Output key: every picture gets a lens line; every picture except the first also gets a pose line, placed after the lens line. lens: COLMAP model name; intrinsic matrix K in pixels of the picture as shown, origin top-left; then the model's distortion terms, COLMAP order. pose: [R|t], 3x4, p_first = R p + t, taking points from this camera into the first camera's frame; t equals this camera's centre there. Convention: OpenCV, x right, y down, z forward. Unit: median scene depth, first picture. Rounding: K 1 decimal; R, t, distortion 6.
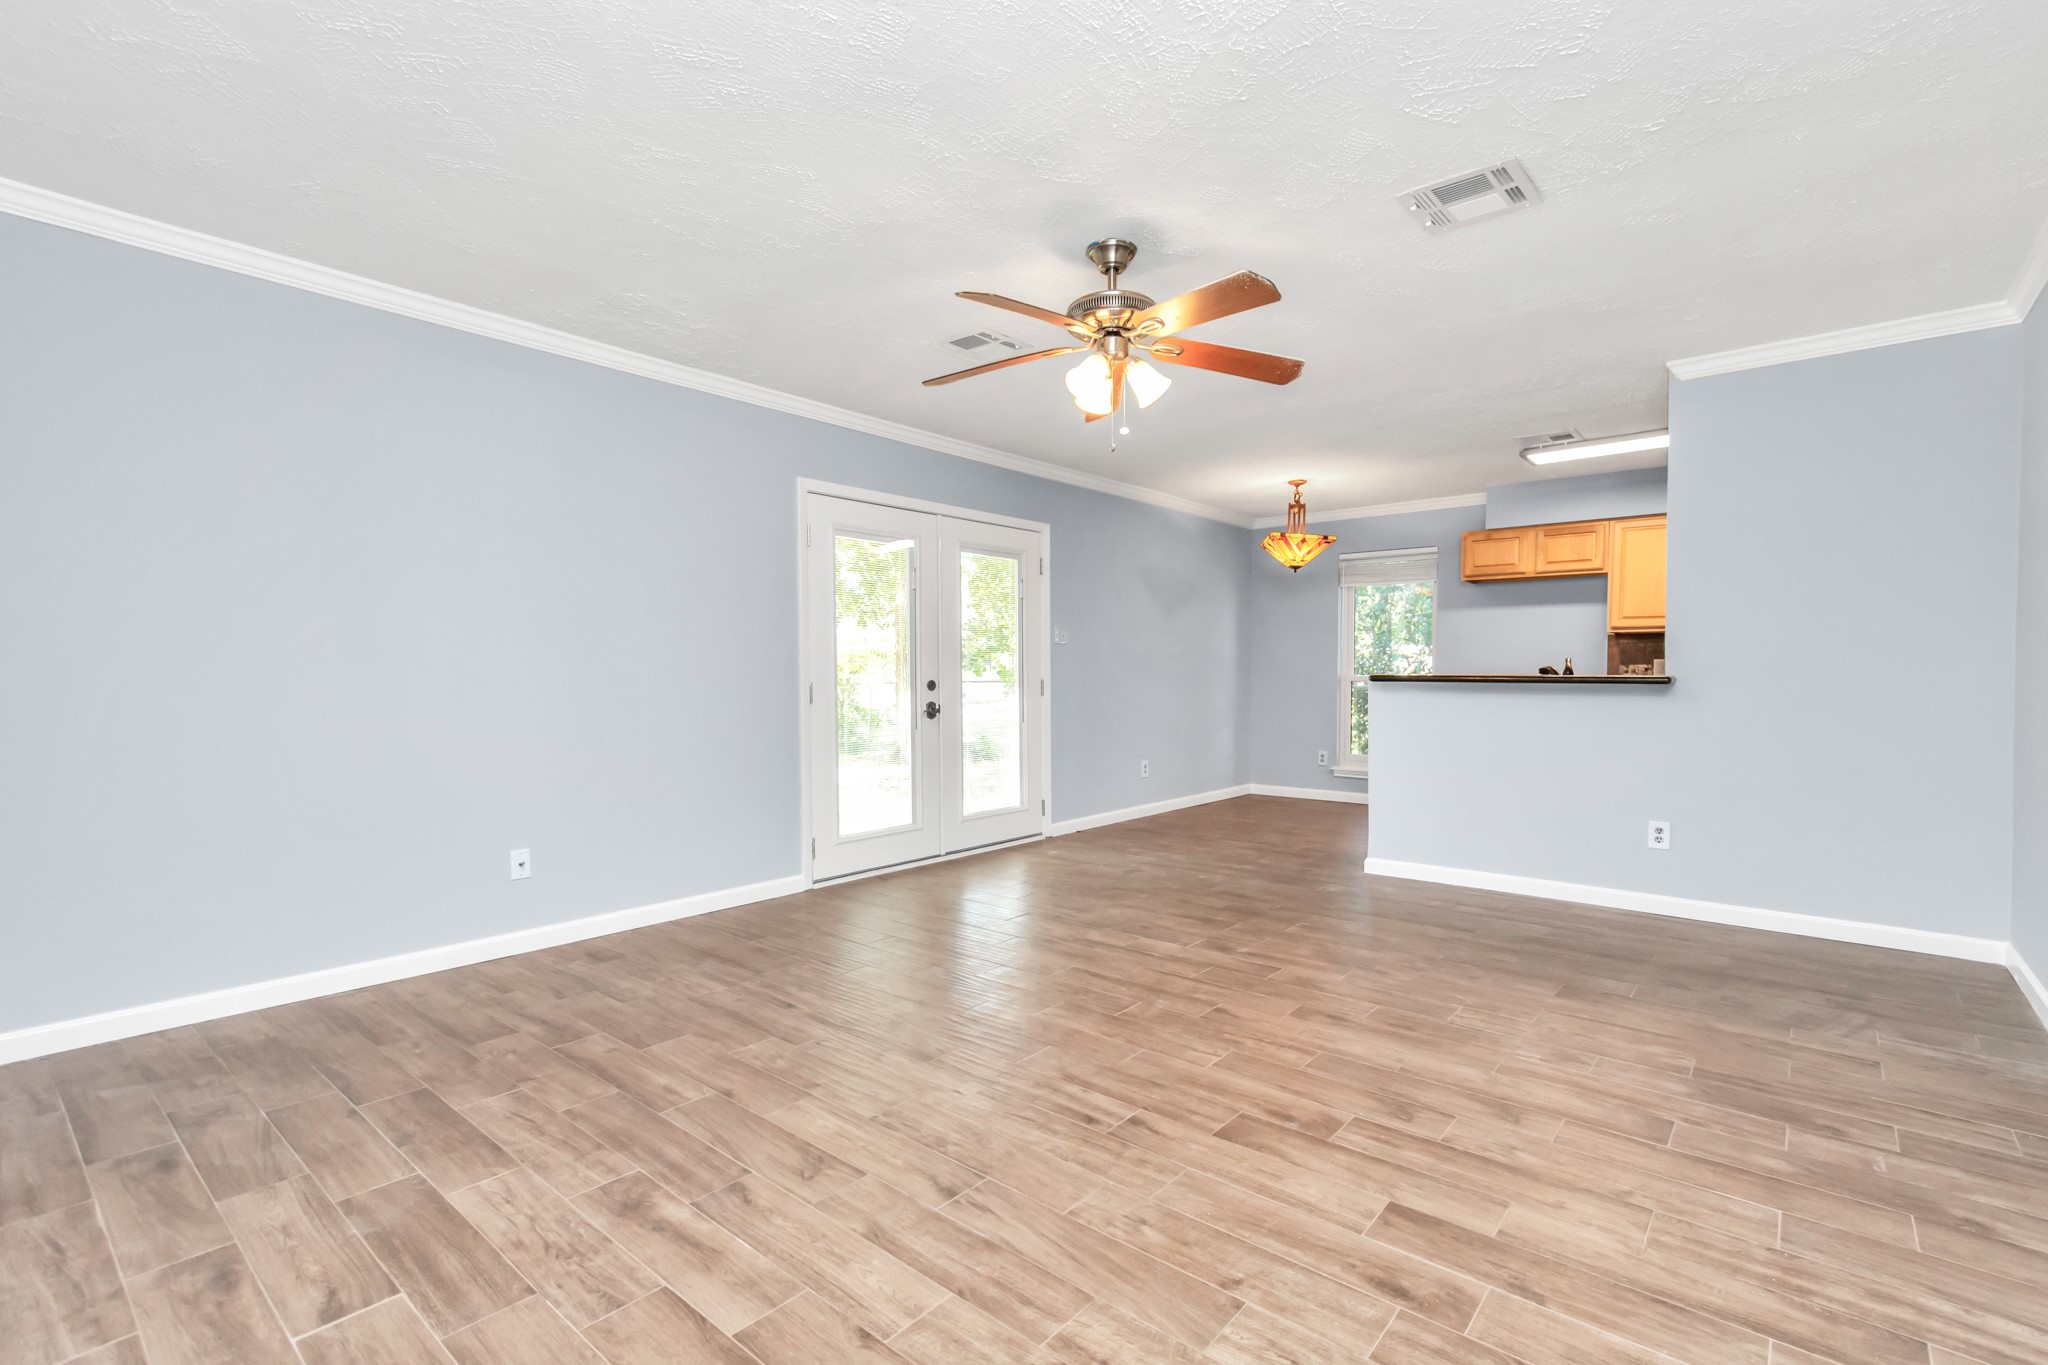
lens RADIAL K [[925.4, 0, 1018.0], [0, 925.4, 698.9], [0, 0, 1]] dist [0.006008, -0.000079]
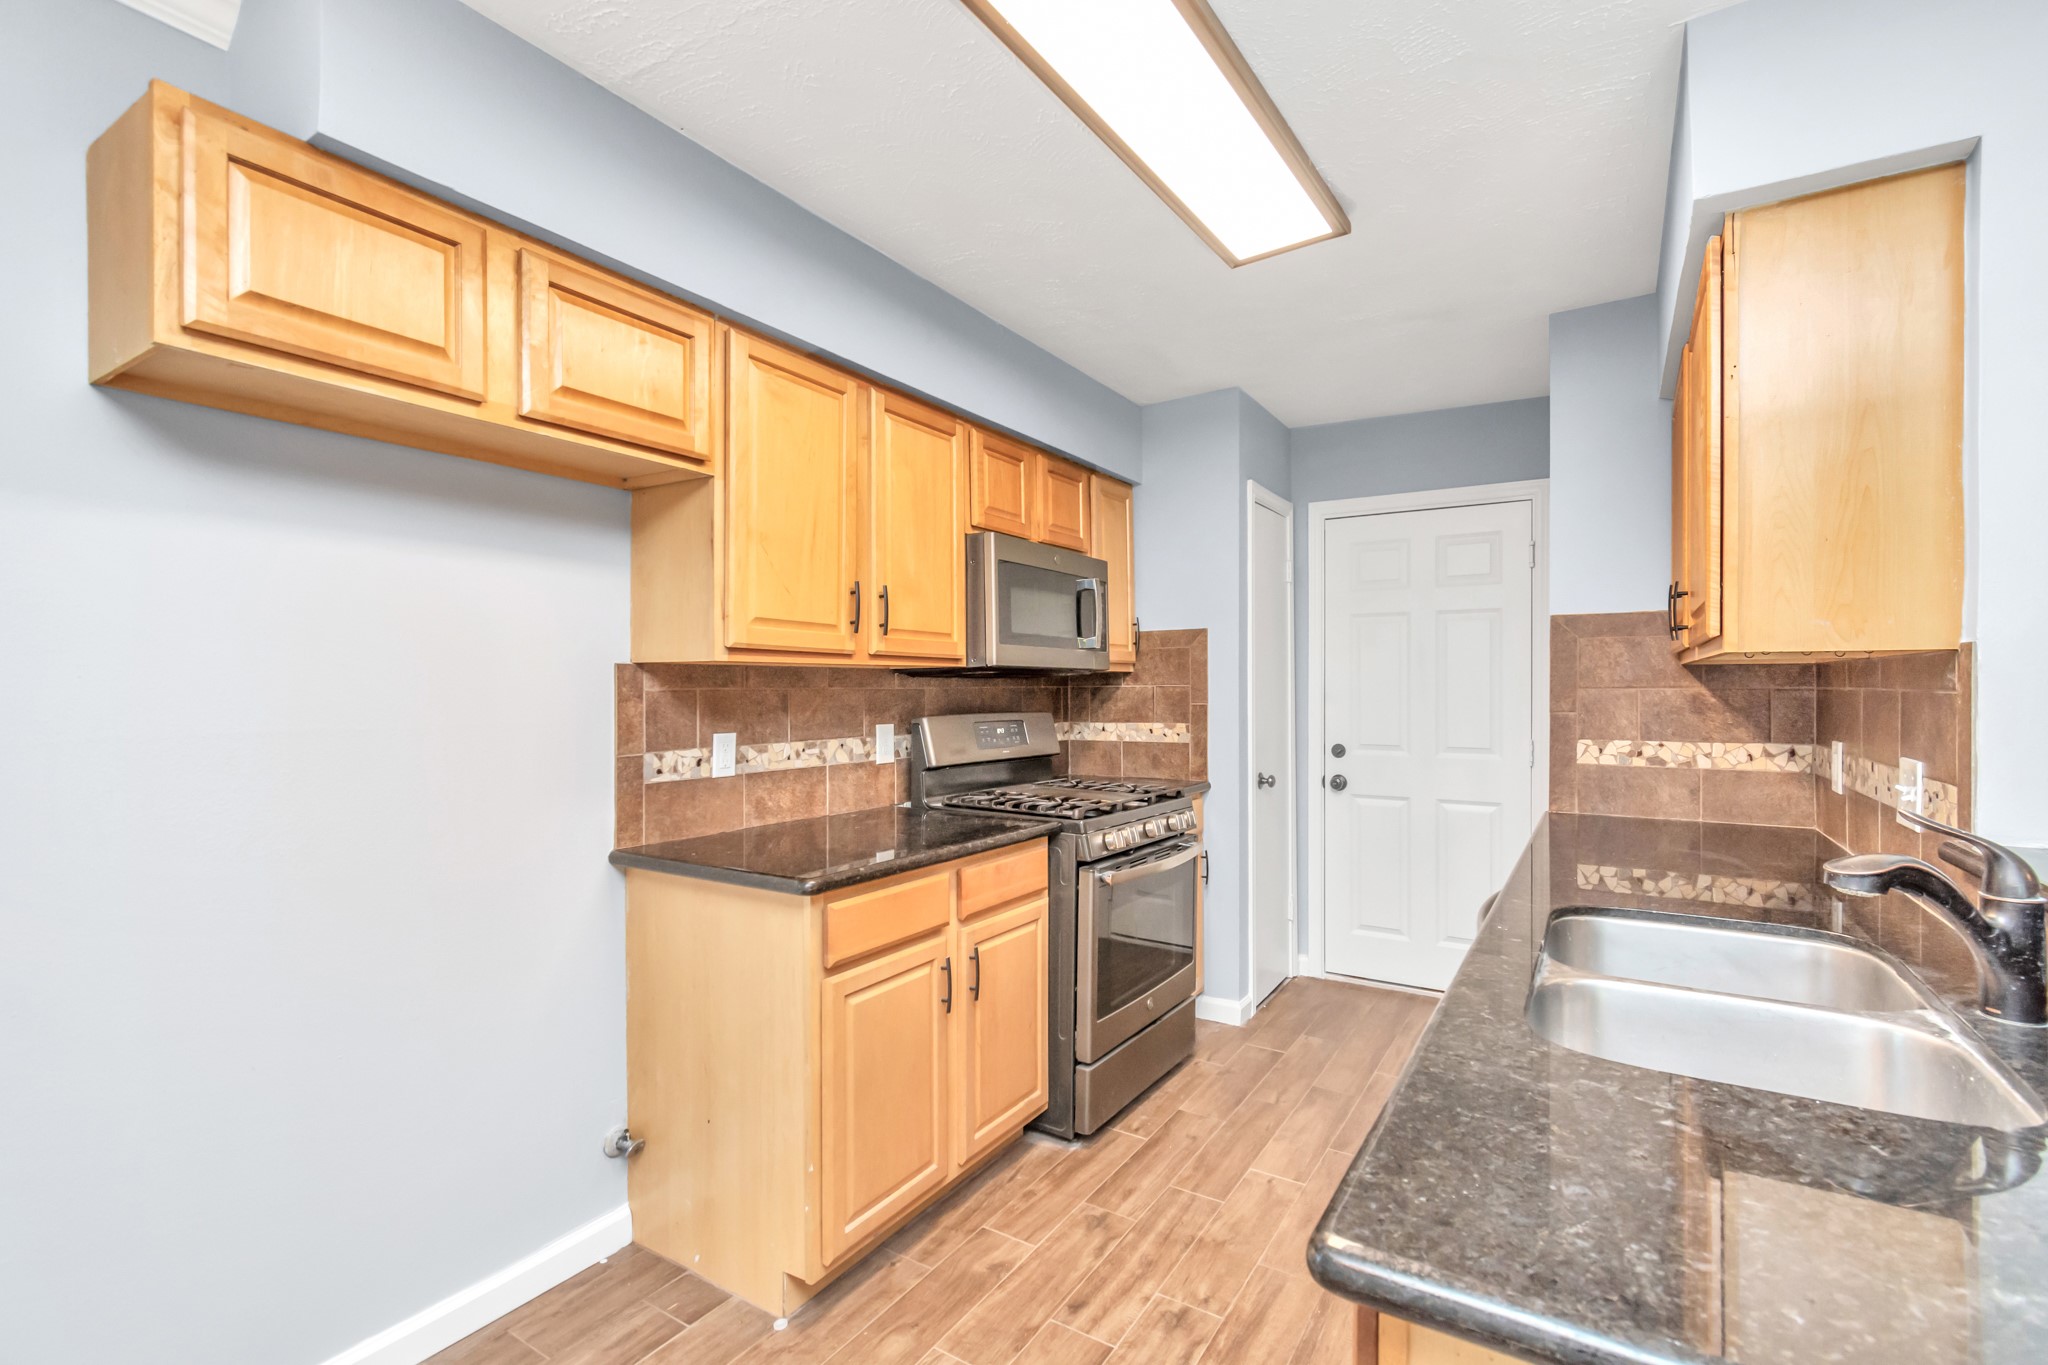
lens RADIAL K [[920.2, 0, 1042.0], [0, 920.2, 688.9], [0, 0, 1]] dist [0.002339, -0.001190]
pose [[-0.170567, -0.008215, 0.985312, 0.608161], [0.022188, 0.999680, 0.012175, -0.130306], [-0.985096, 0.023939, -0.170330, 1.953154]]
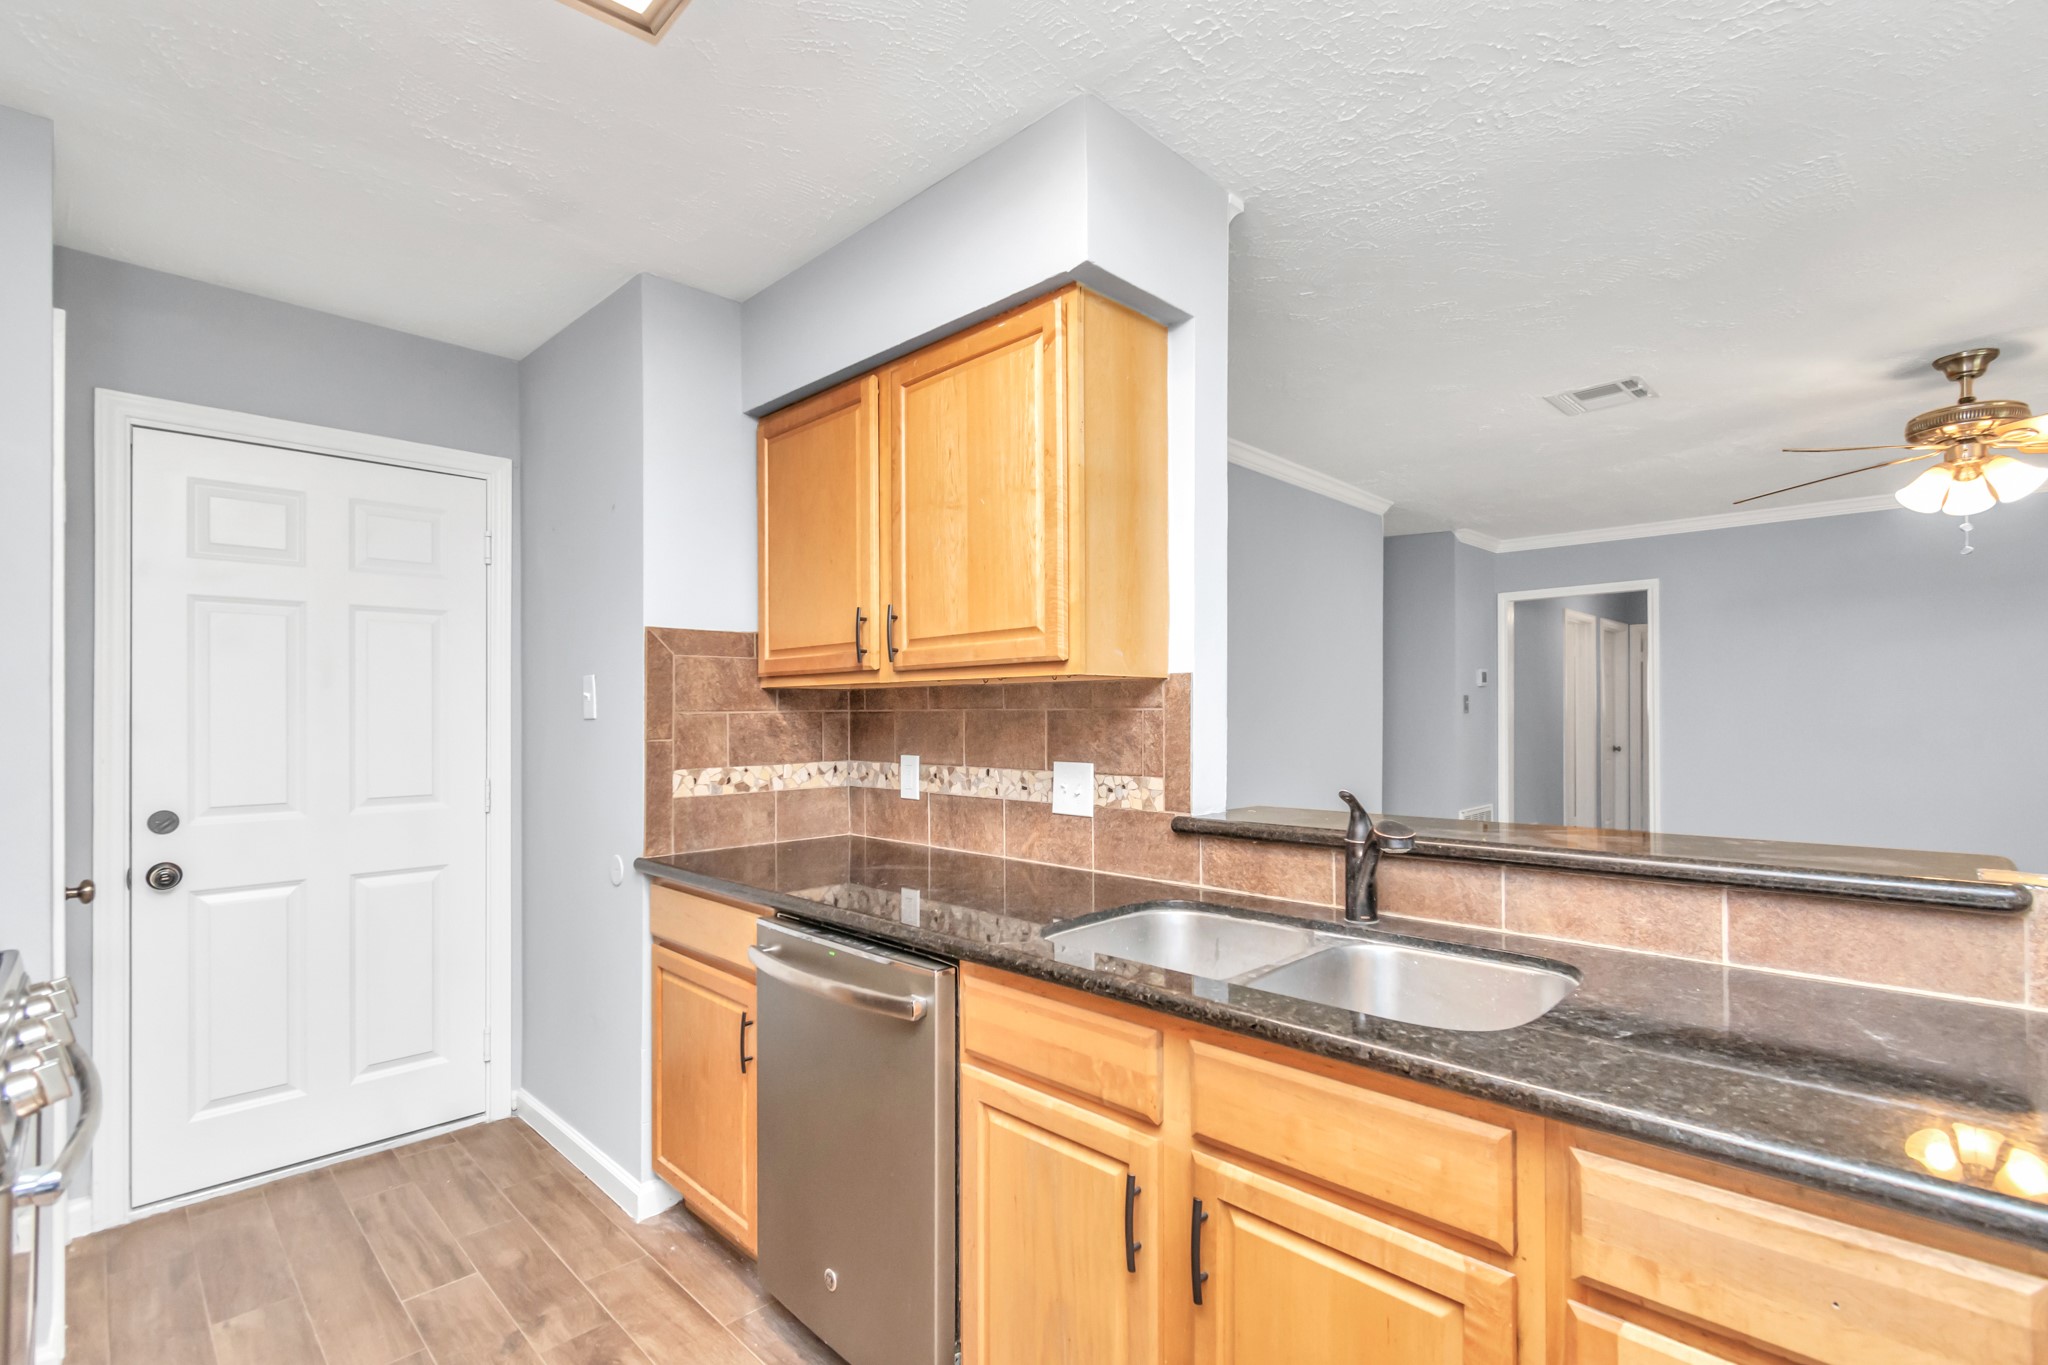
lens RADIAL K [[941.2, 0, 1053.0], [0, 941.2, 706.0], [0, 0, 1]] dist [0.000128, -0.000300]
pose [[-0.999185, 0.002121, 0.040306, 1.058660], [0.002786, 0.999861, 0.016451, -0.125849], [-0.040266, 0.016550, -0.999052, 2.084155]]
